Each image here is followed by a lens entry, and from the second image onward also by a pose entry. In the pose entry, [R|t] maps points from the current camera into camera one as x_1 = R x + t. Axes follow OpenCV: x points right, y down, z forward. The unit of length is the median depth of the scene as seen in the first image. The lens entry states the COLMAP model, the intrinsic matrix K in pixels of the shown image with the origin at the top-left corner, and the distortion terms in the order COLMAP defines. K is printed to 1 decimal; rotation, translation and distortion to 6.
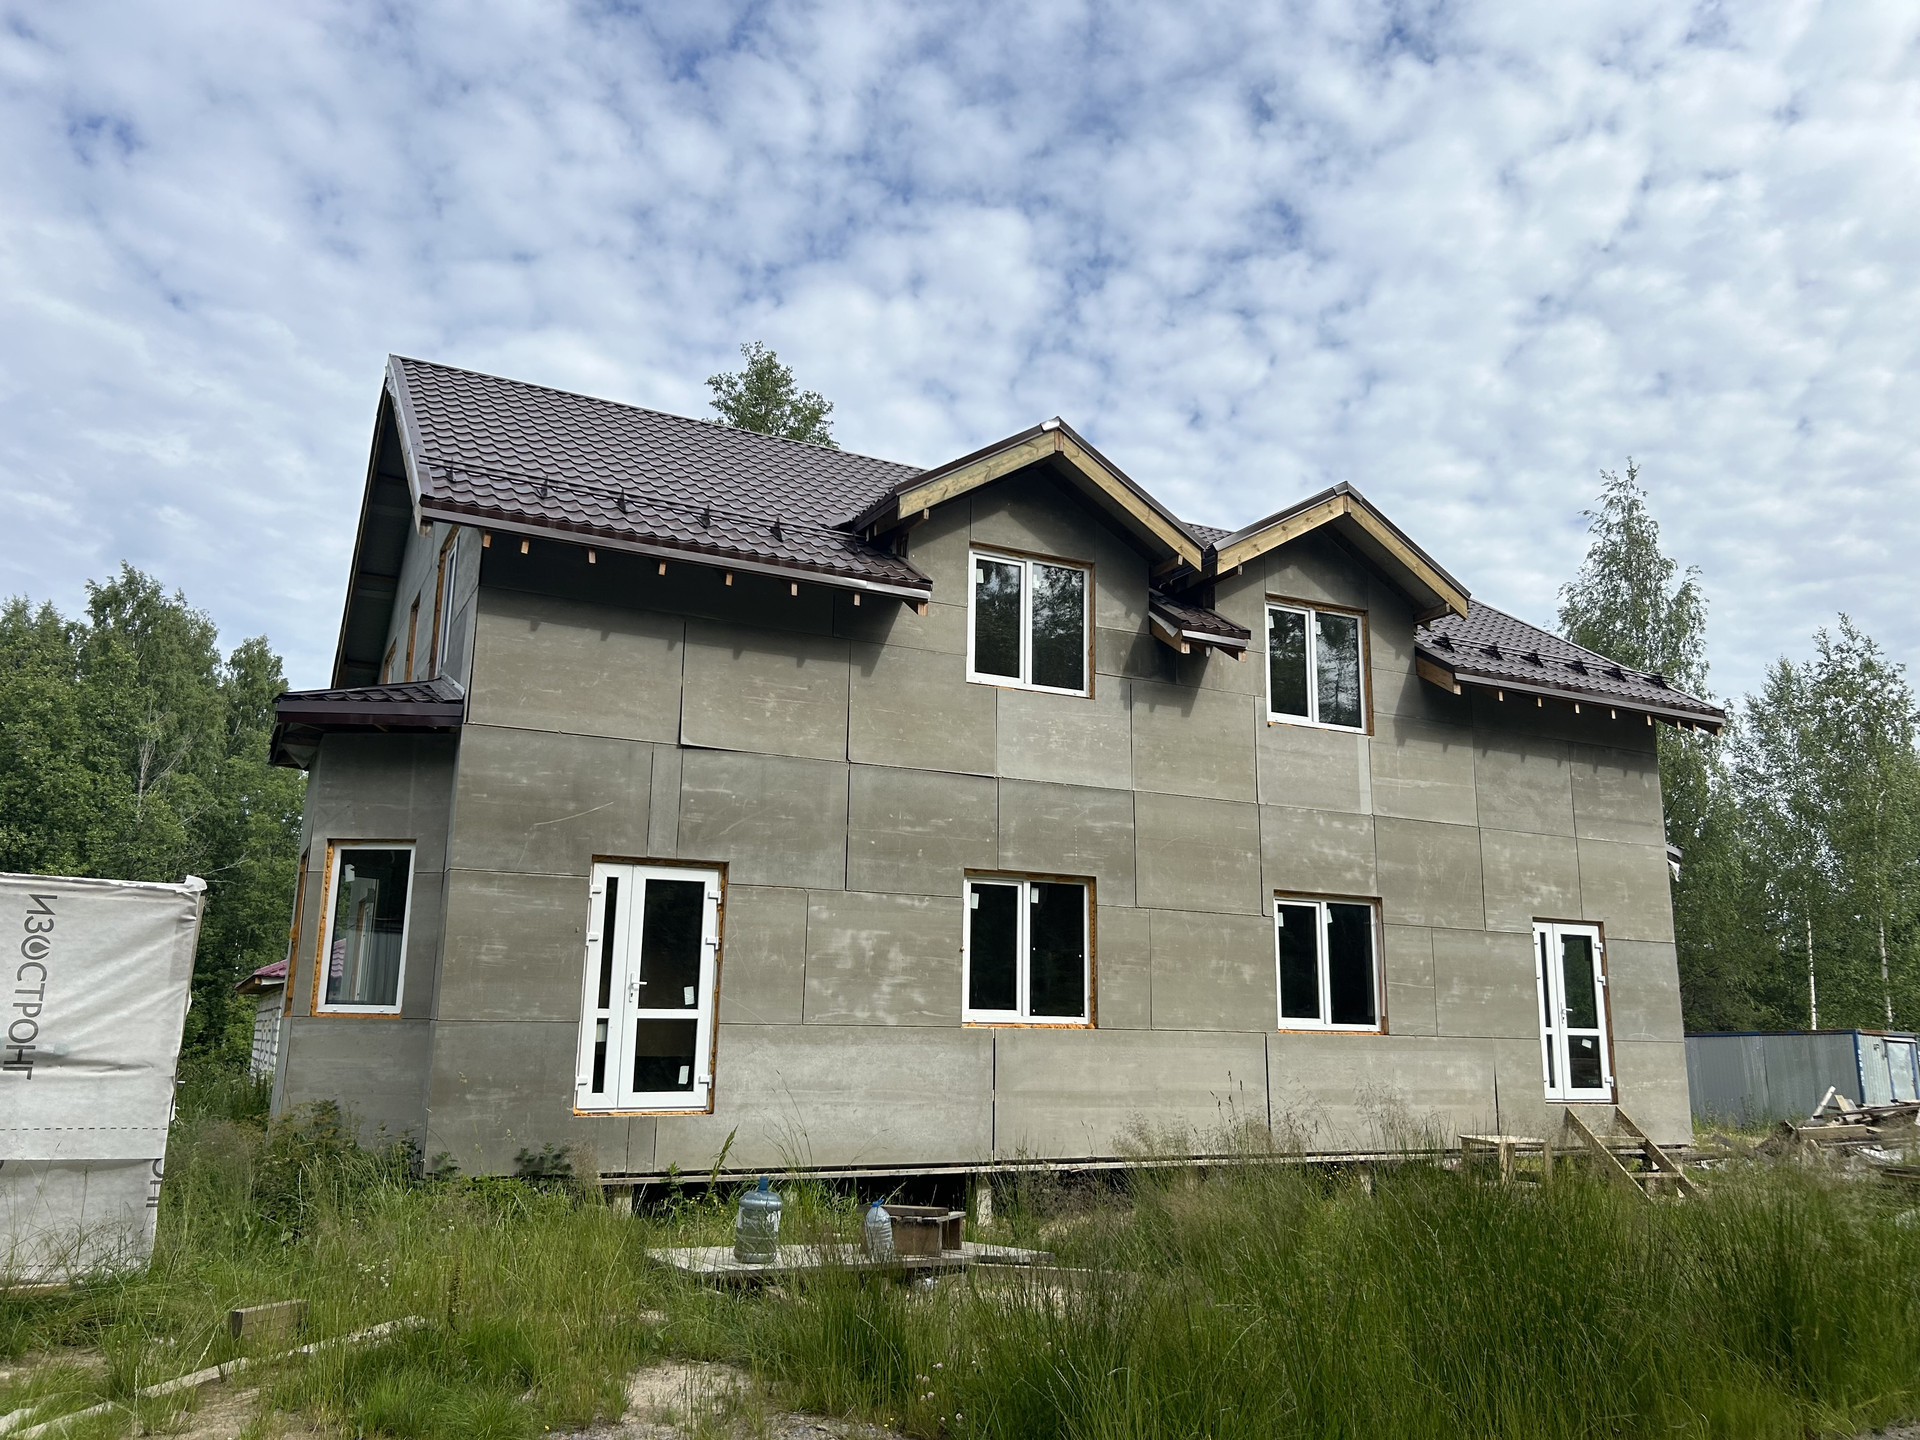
lens RADIAL K [[1429.3, 0, 960.0], [0, 1429.3, 720.0], [0, 0, 1]] dist [0.059579, -0.057838]
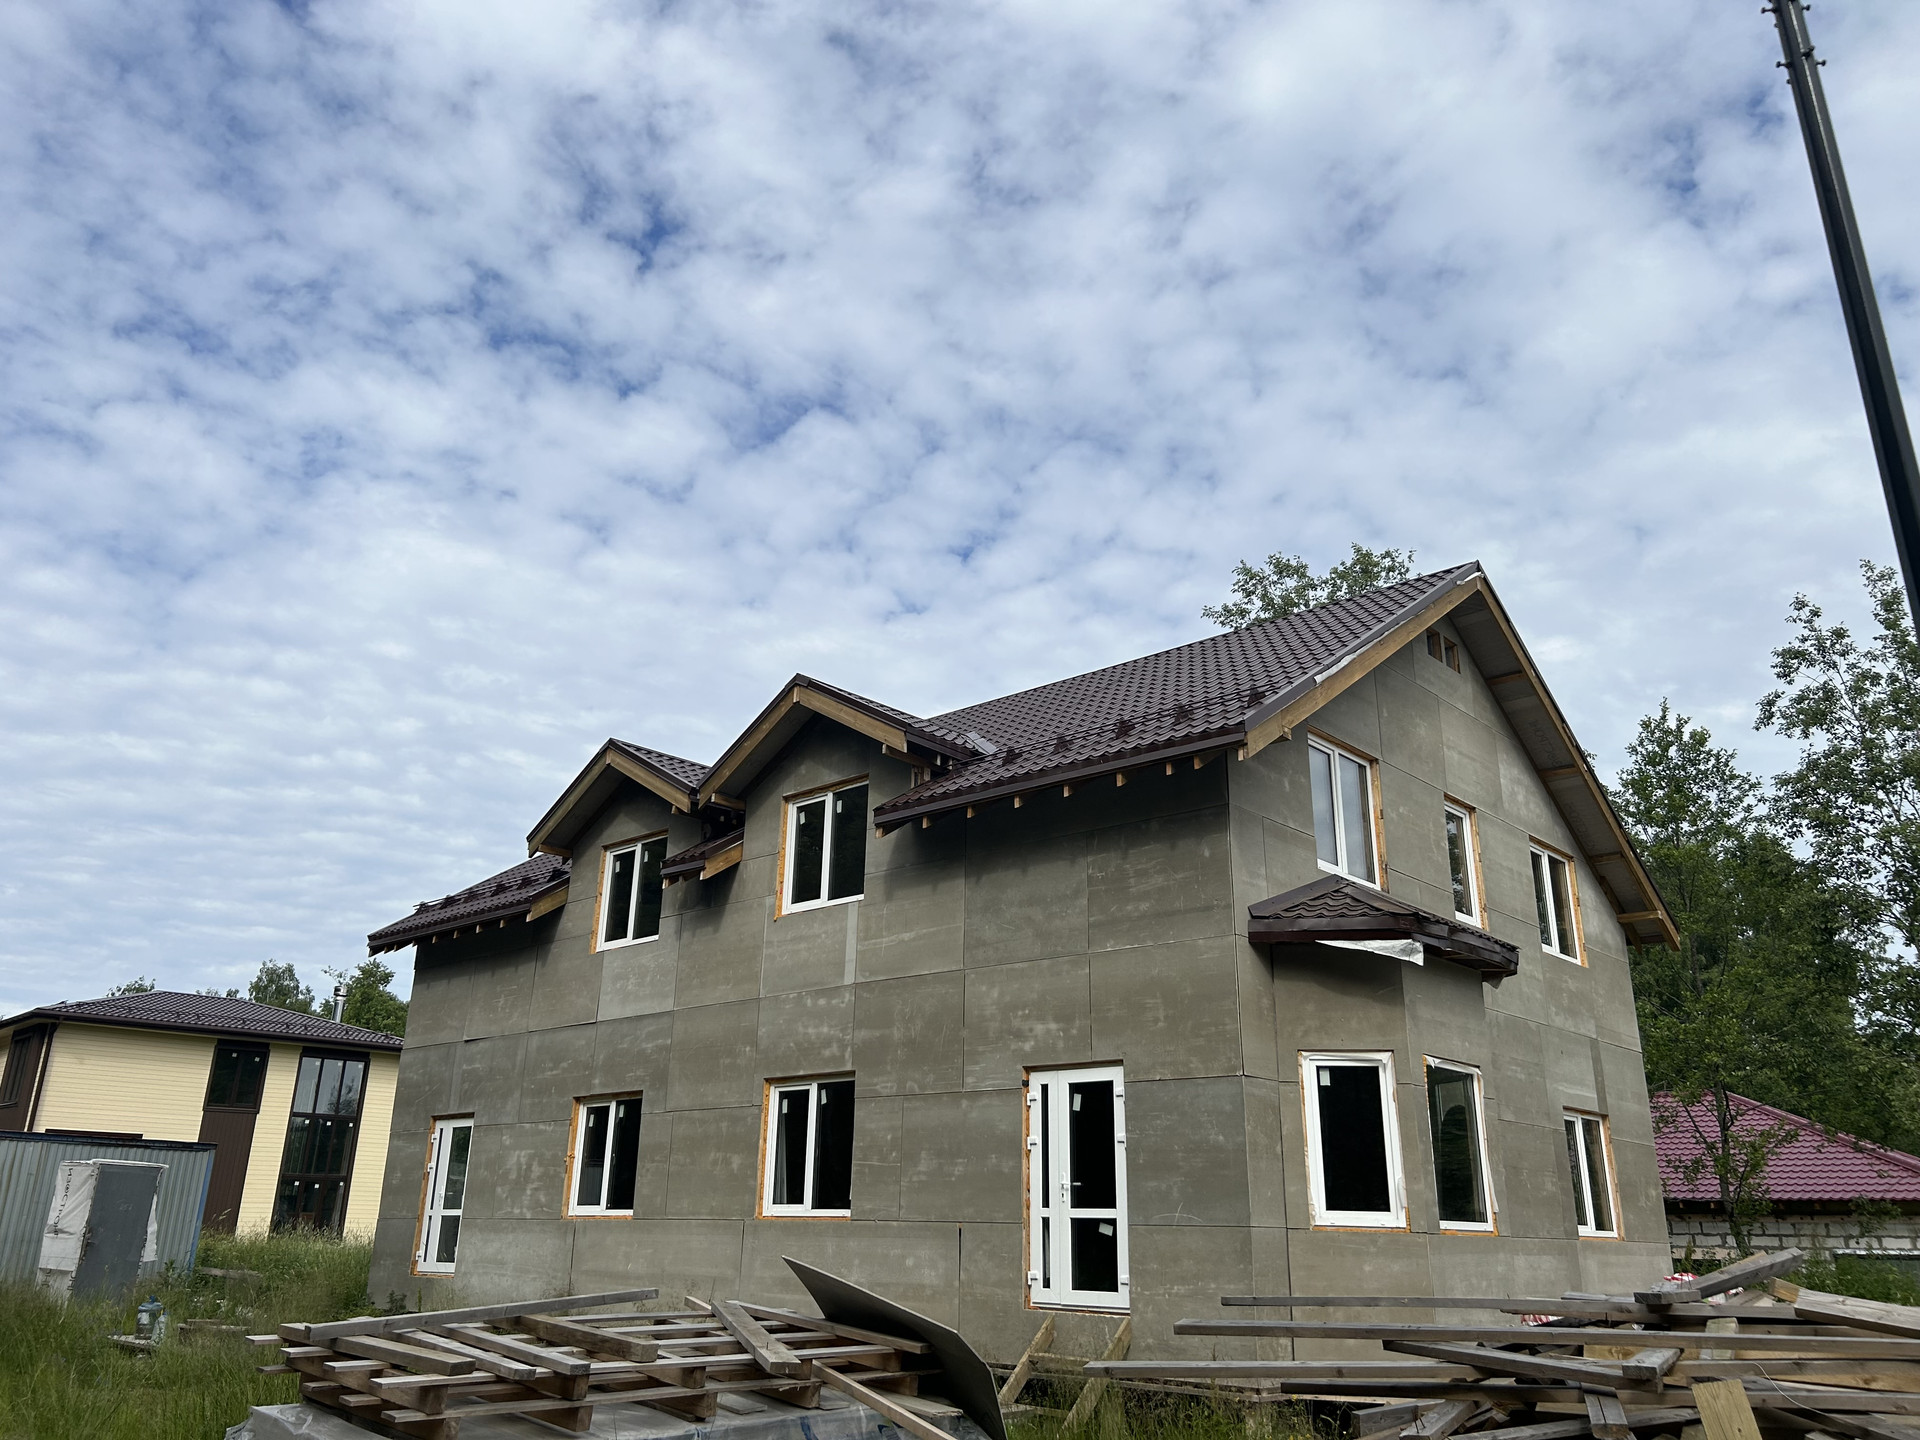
lens RADIAL K [[1449.8, 0, 893.3], [0, 1449.8, 678.2], [0, 0, 1]] dist [0.099603, -0.131462]
pose [[0.329897, -0.337955, -0.881450, 1.258560], [0.197386, 0.937778, -0.285676, 0.161740], [0.923150, -0.079742, 0.376078, 0.675096]]
